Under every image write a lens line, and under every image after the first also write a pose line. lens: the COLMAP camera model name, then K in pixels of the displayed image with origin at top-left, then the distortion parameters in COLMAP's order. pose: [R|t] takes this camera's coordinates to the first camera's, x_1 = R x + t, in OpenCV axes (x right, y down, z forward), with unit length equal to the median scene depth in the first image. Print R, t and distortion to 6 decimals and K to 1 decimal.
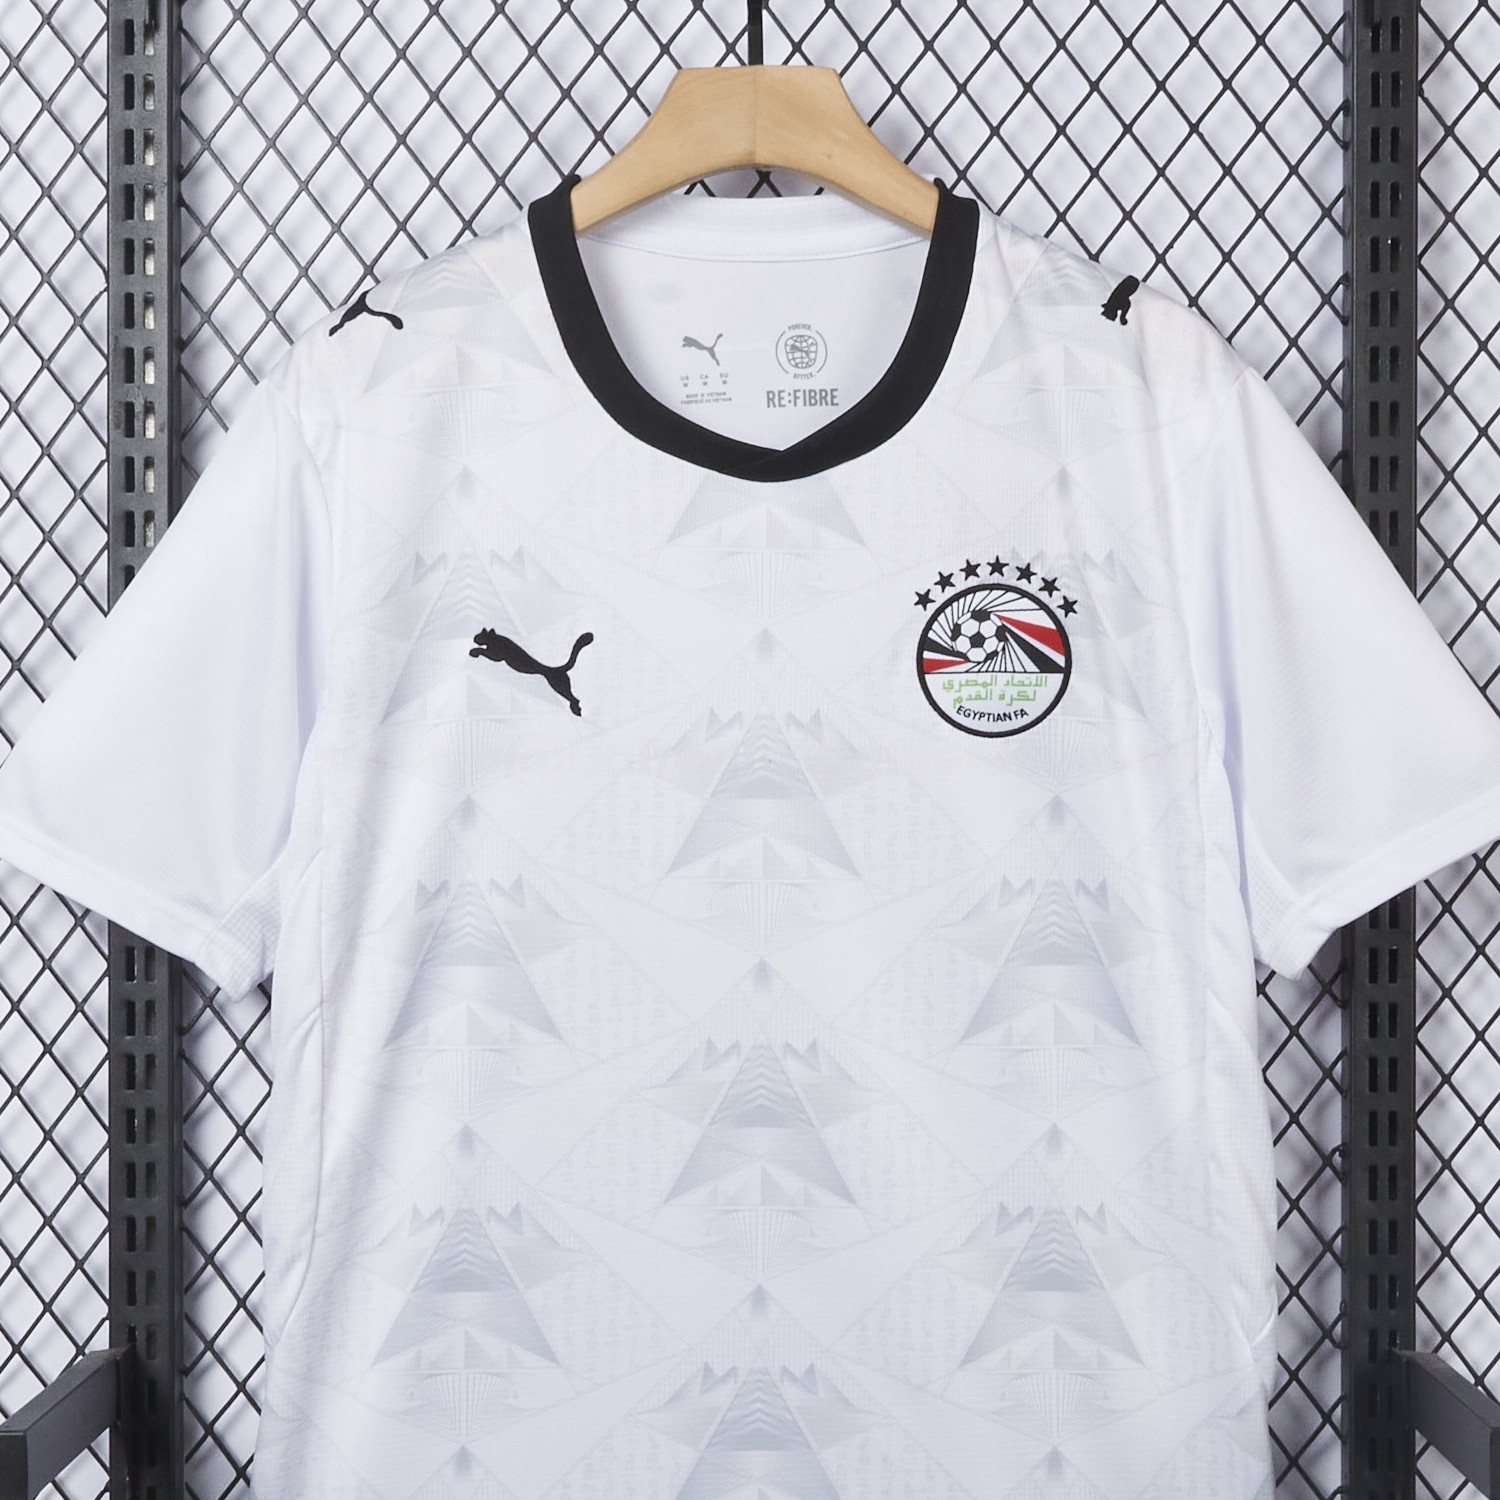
lens RADIAL K [[3097.7, 0, 748.5], [0, 3097.7, 862.4], [0, 0, 1]] dist [-0.024228, 0.000000]
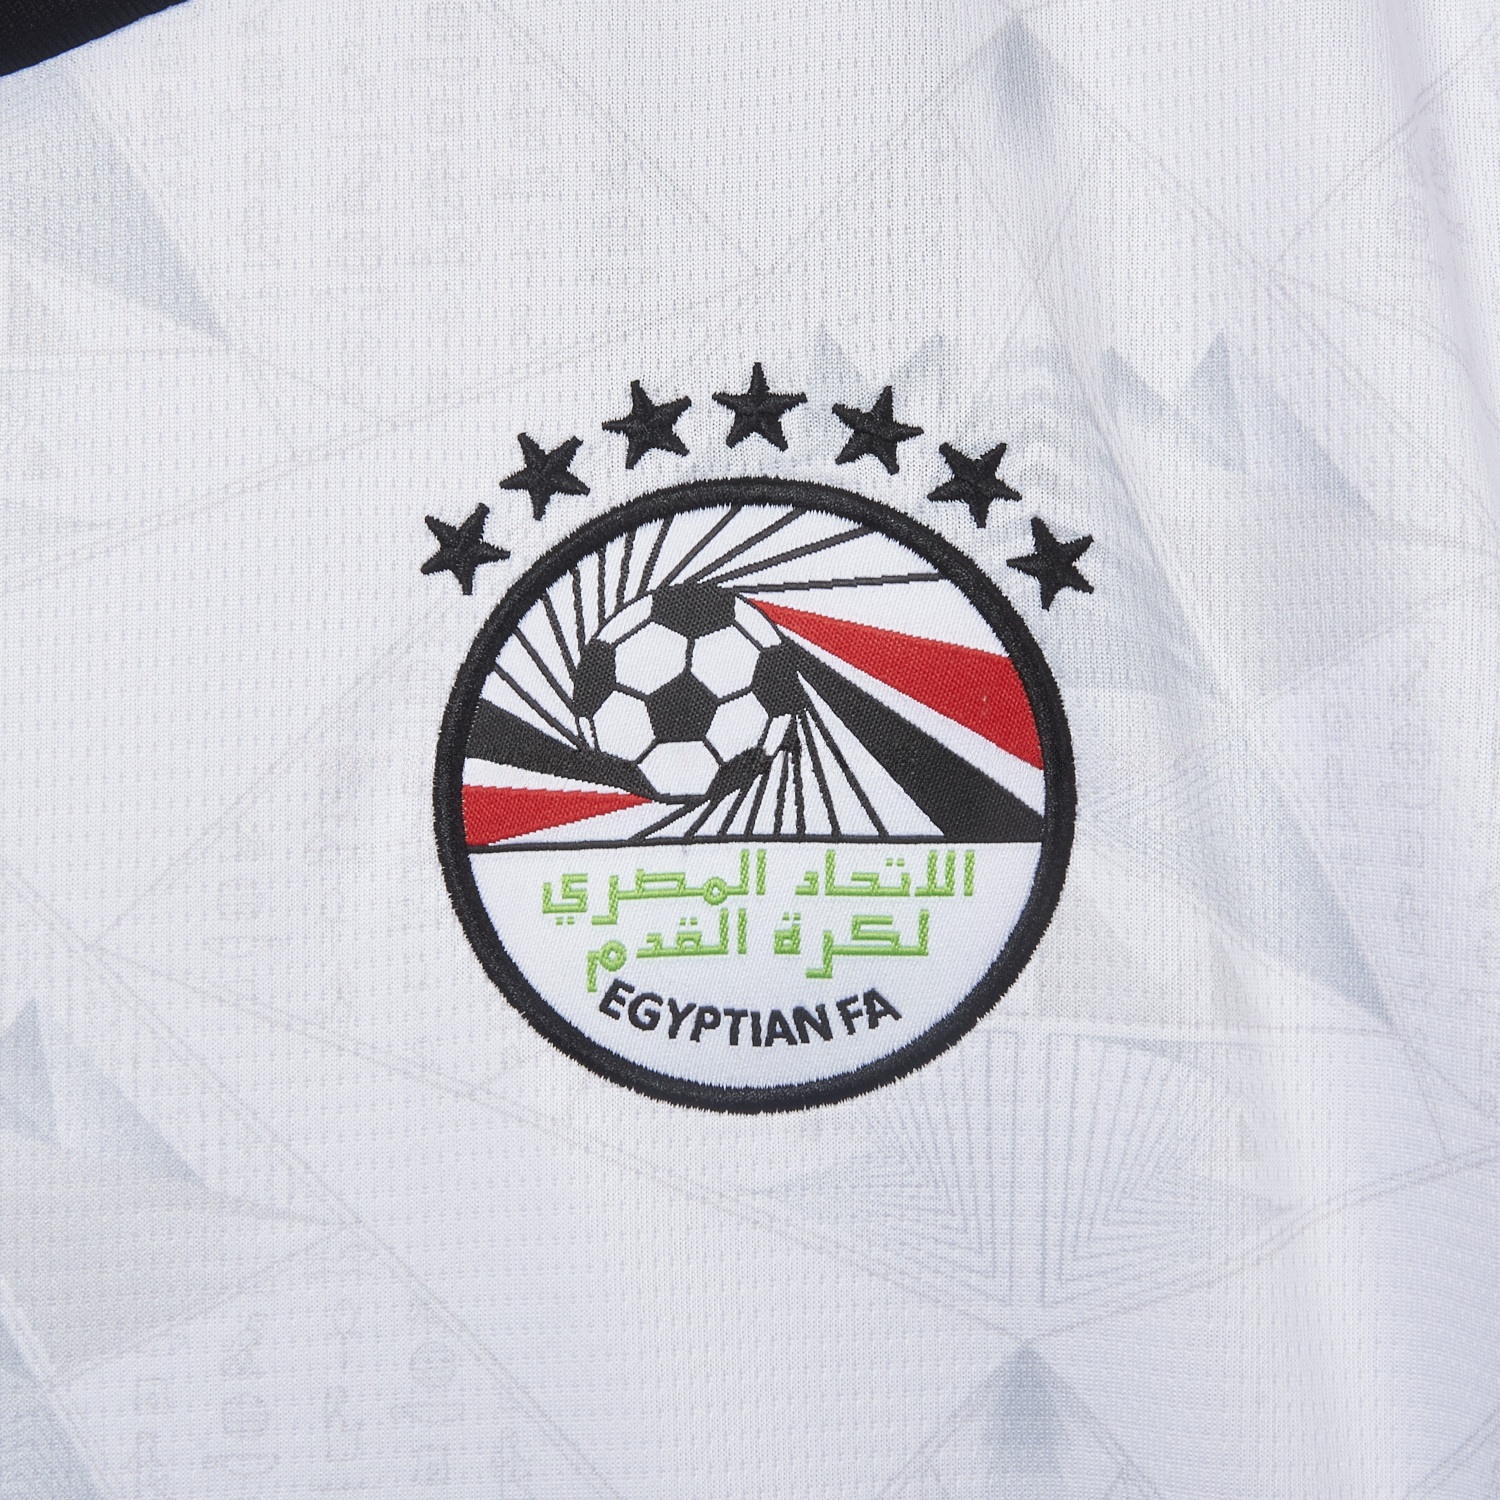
lens RADIAL K [[3097.7, 0, 673.2], [0, 3097.7, 806.3], [0, 0, 1]] dist [-0.024228, 0.000000]
pose [[0.999875, -0.014101, 0.007148, 0.071030], [0.014765, 0.994519, -0.103505, -0.038961], [-0.005649, 0.103598, 0.994603, 0.755887]]
